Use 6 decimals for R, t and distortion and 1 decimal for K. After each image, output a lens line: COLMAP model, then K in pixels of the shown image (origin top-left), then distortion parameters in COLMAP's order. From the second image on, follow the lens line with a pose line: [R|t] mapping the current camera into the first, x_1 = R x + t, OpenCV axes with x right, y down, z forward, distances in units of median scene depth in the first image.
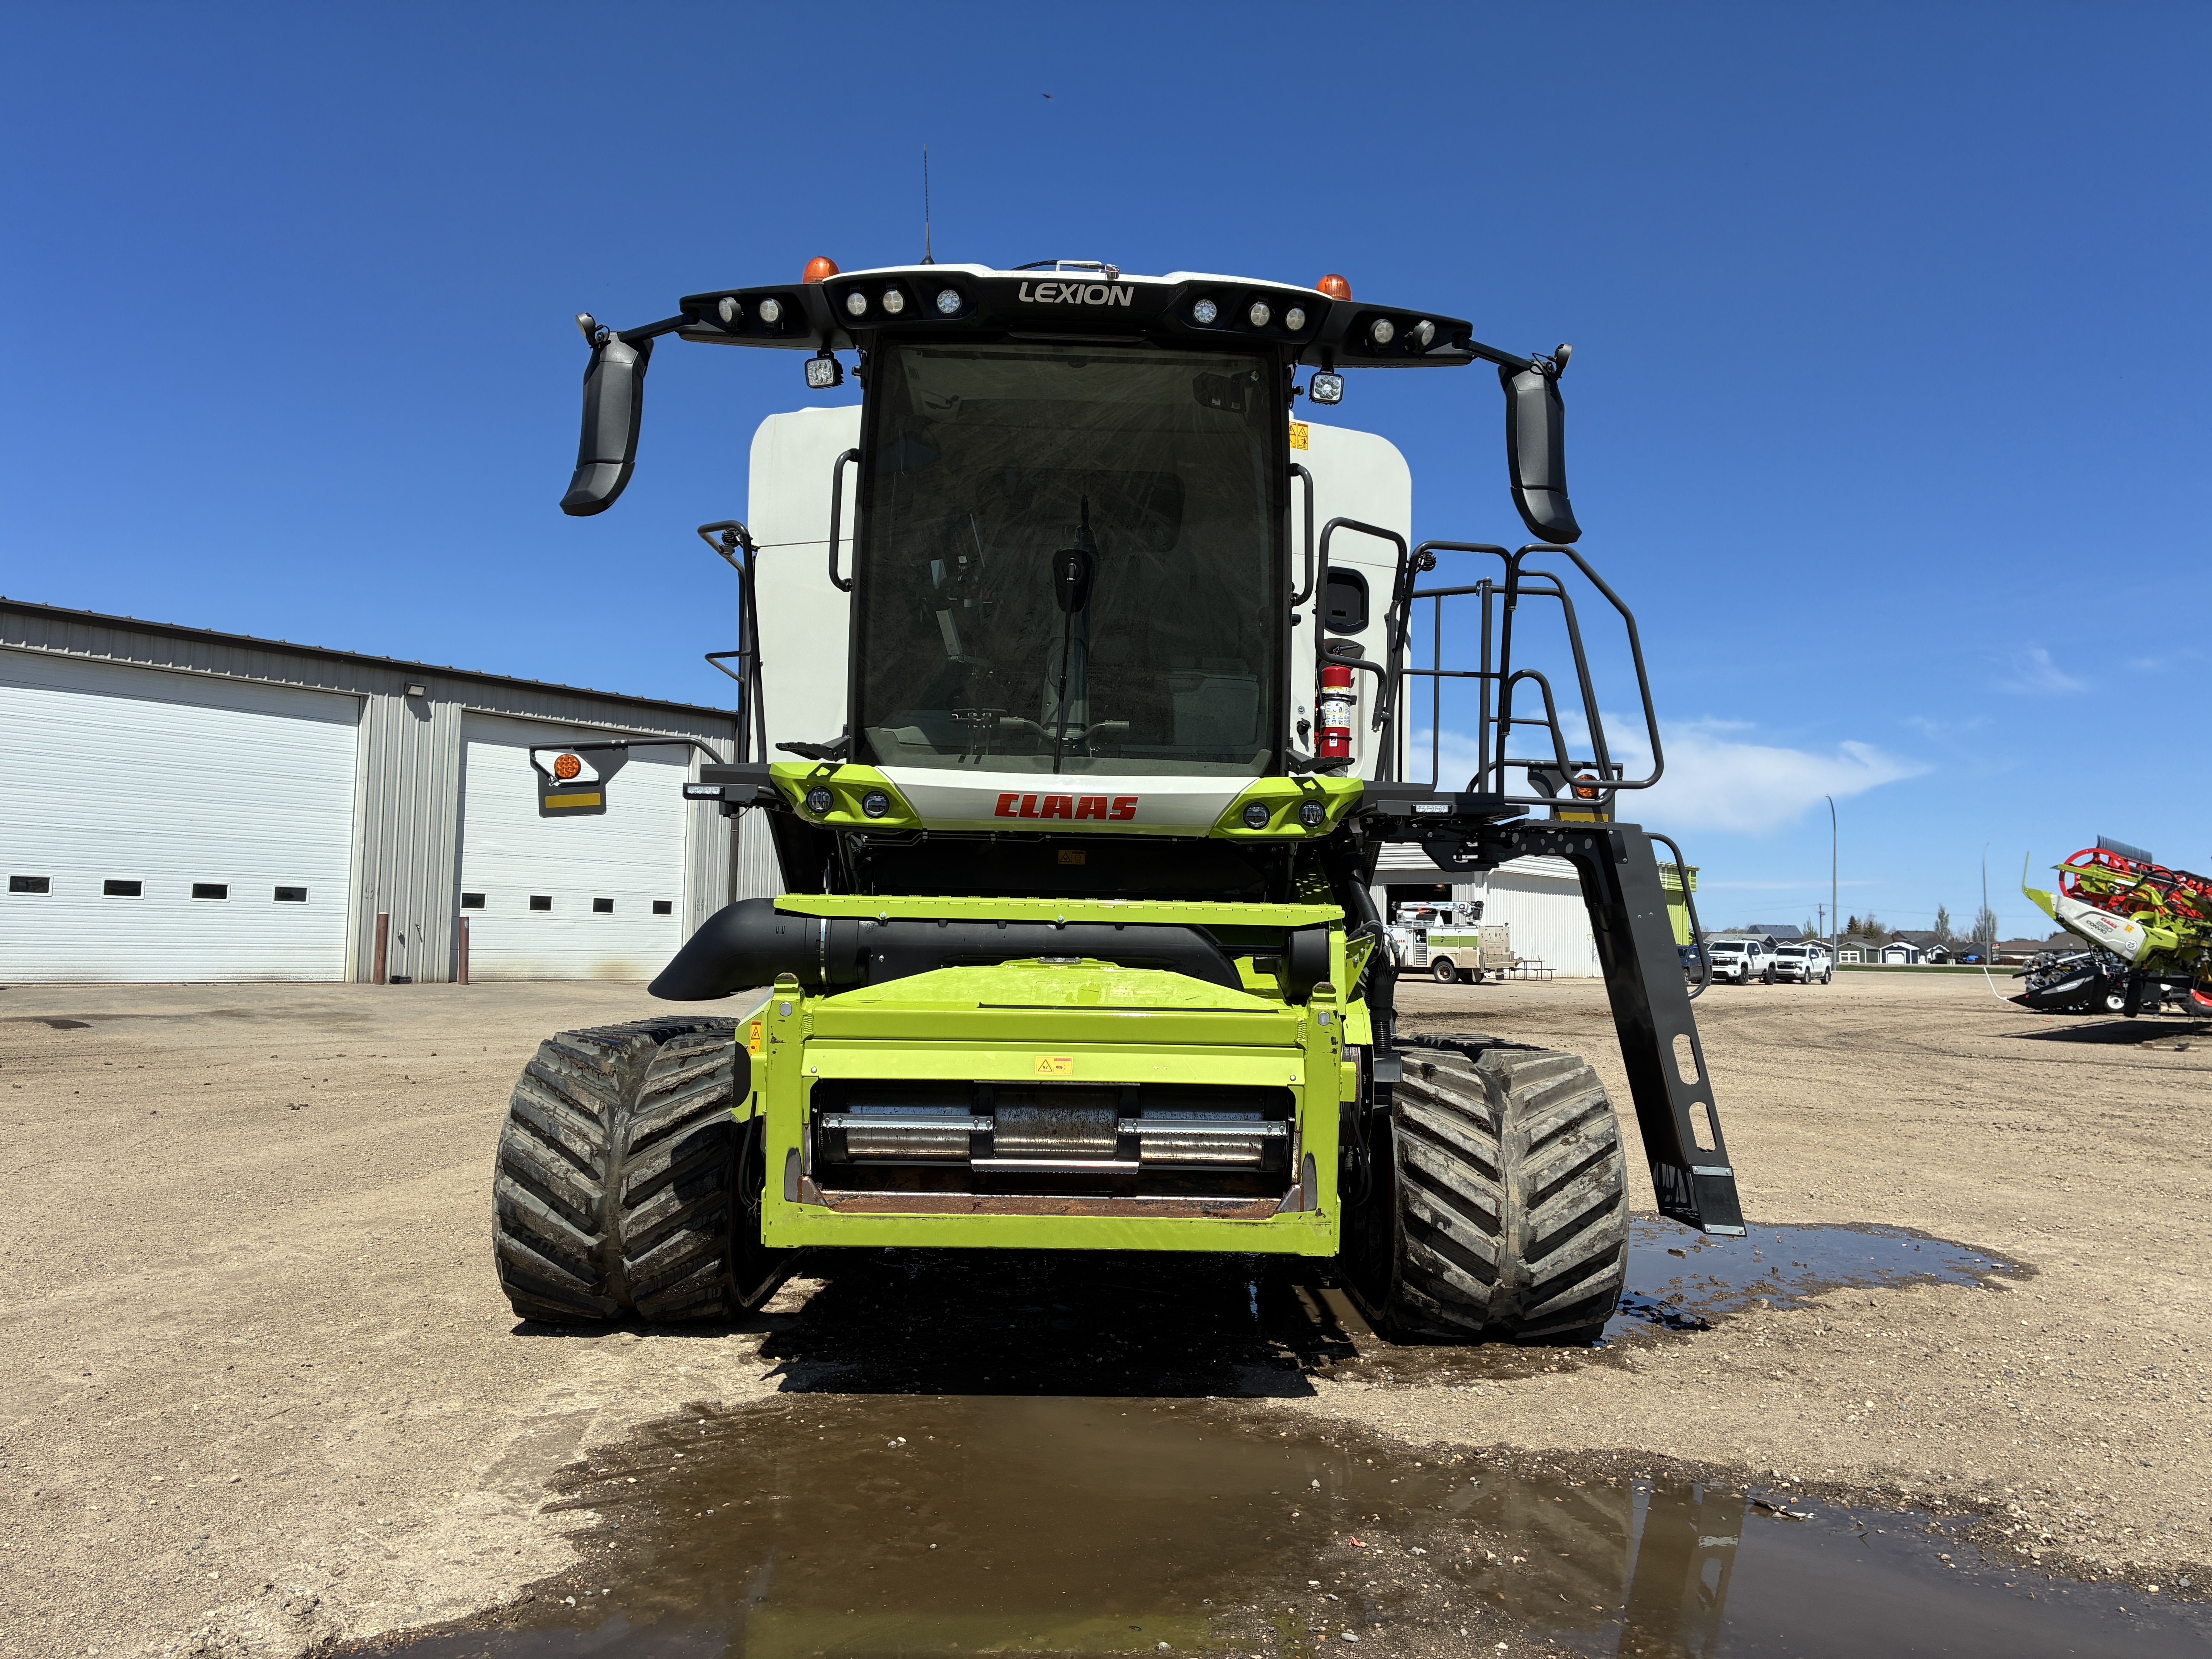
lens RADIAL K [[1695.5, 0, 1118.8], [0, 1695.5, 816.1], [0, 0, 1]] dist [0.034279, -0.030861]
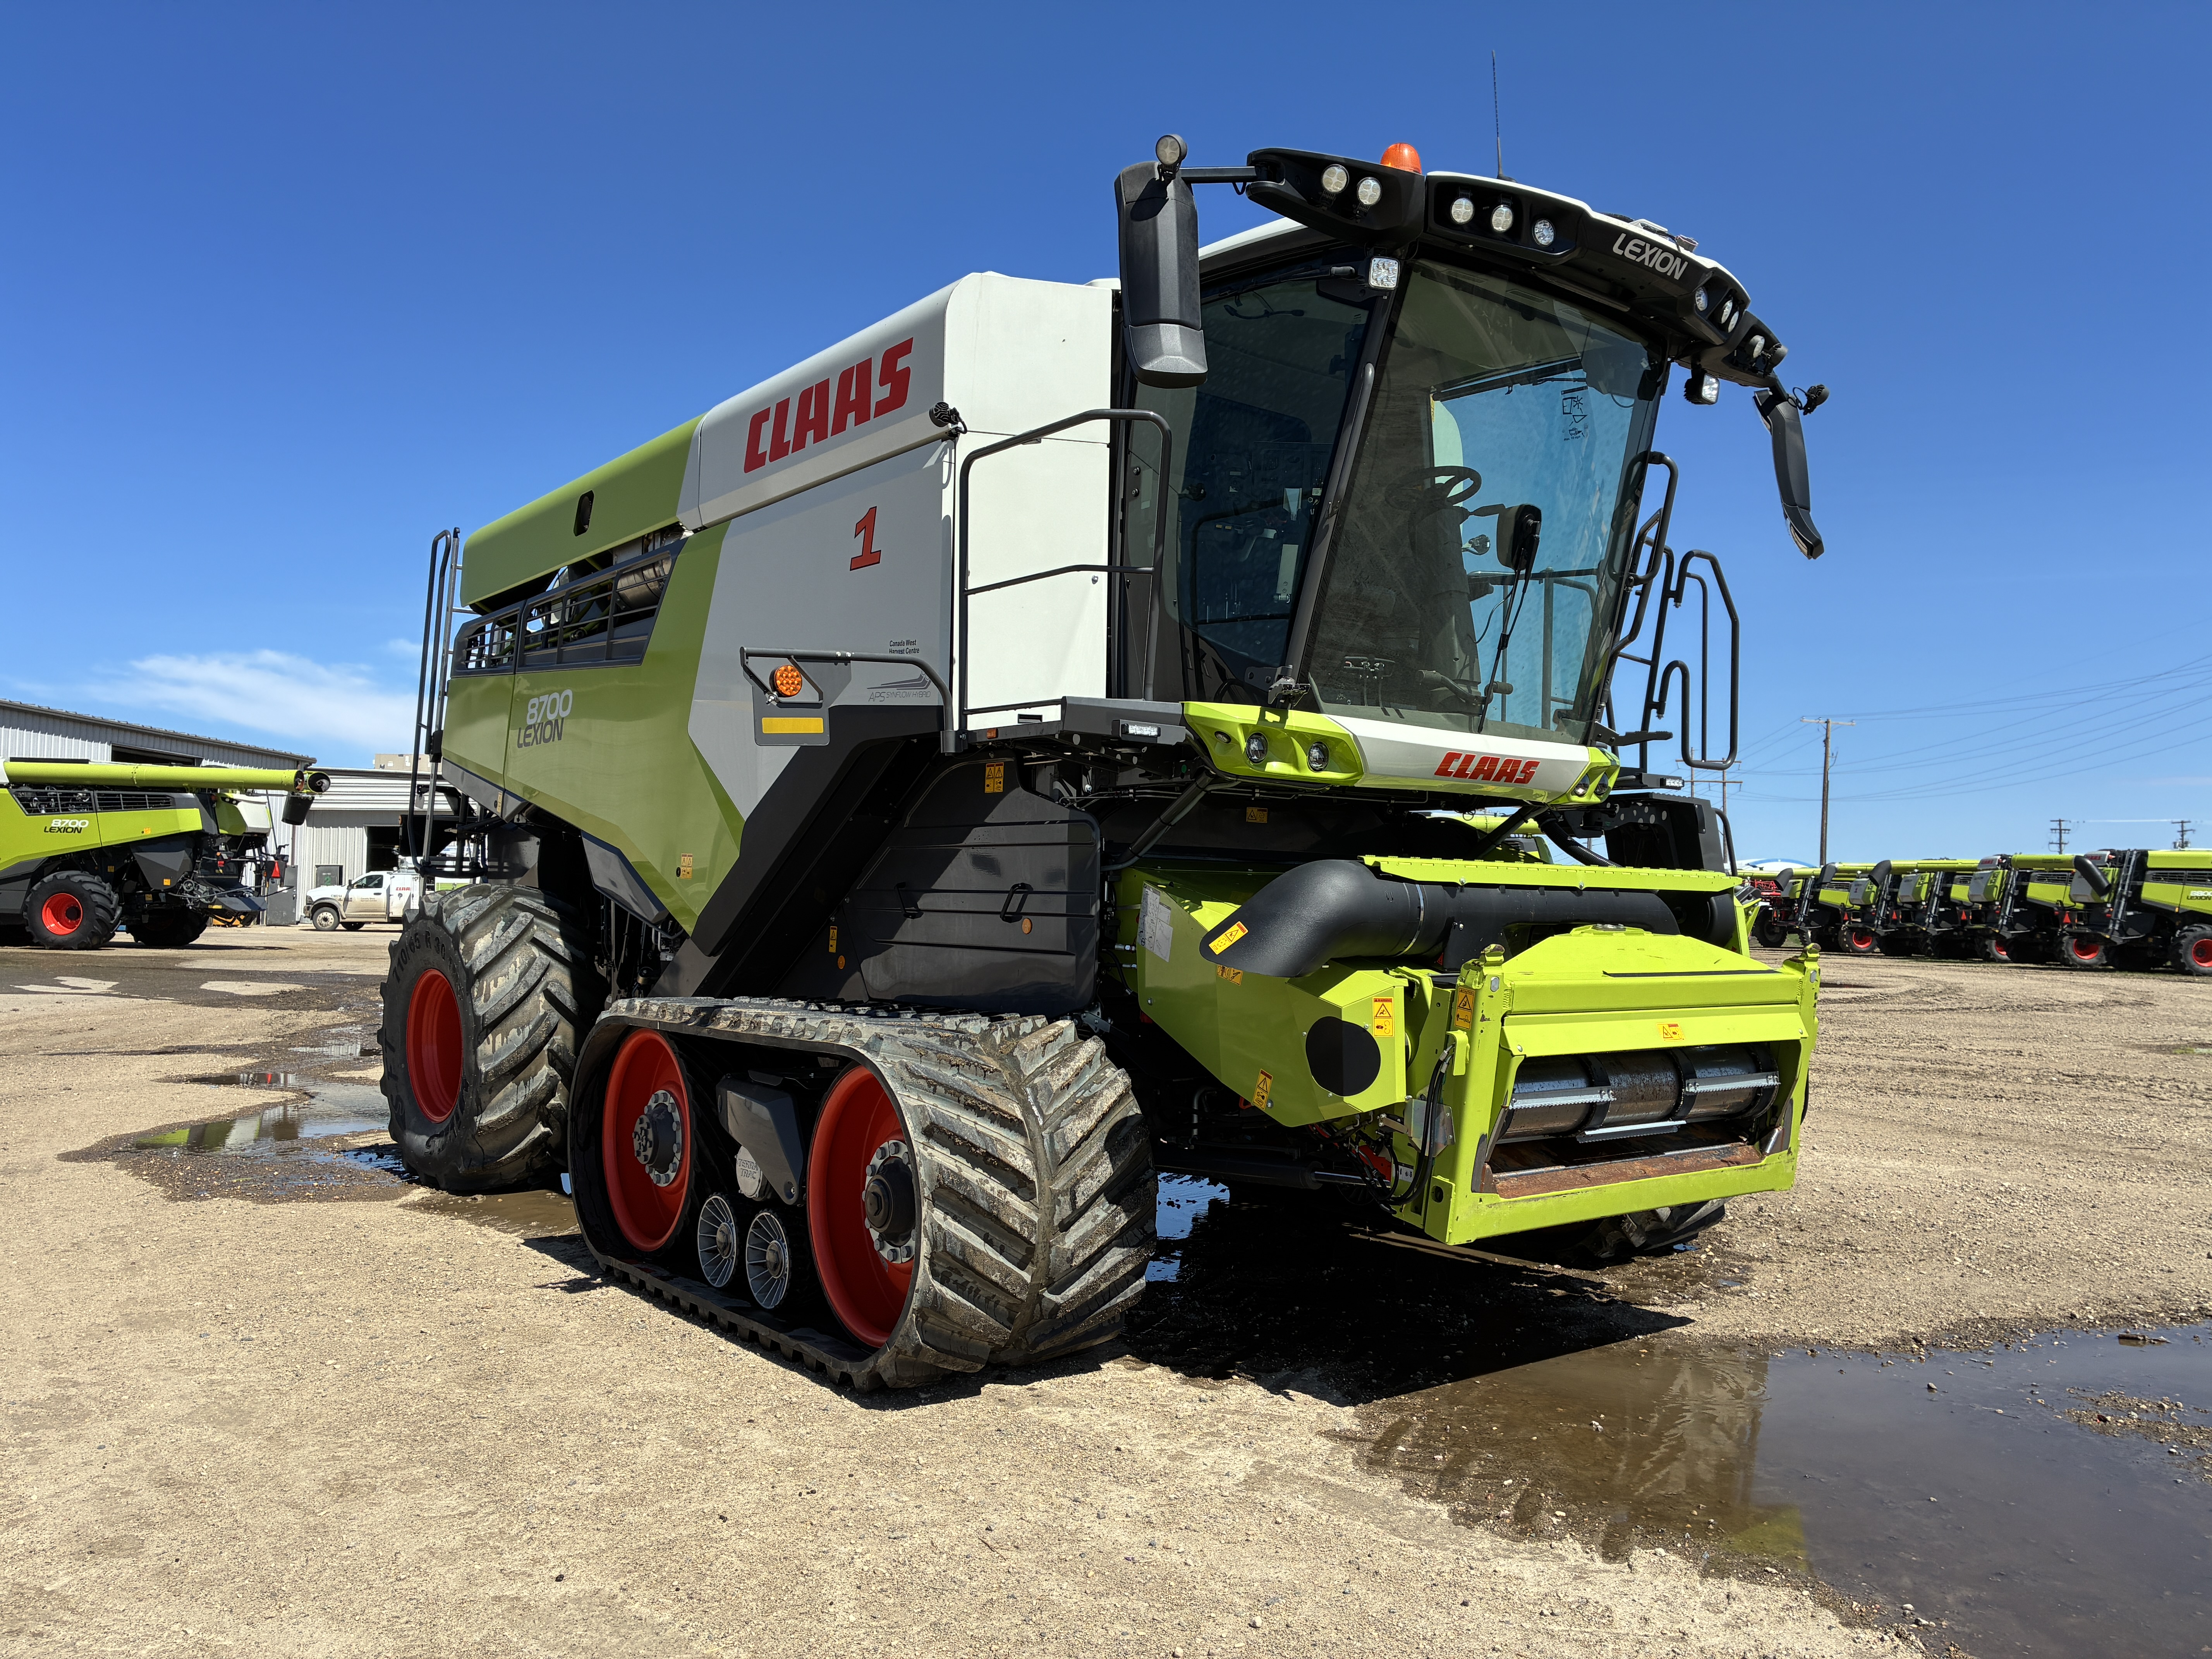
lens RADIAL K [[1695.5, 0, 1112.1], [0, 1695.5, 831.7], [0, 0, 1]] dist [0.034279, -0.030861]
pose [[0.797068, 0.018264, 0.603613, -0.850551], [-0.042996, 0.998722, 0.026557, 0.015175], [-0.602357, -0.047121, 0.796835, 0.371028]]
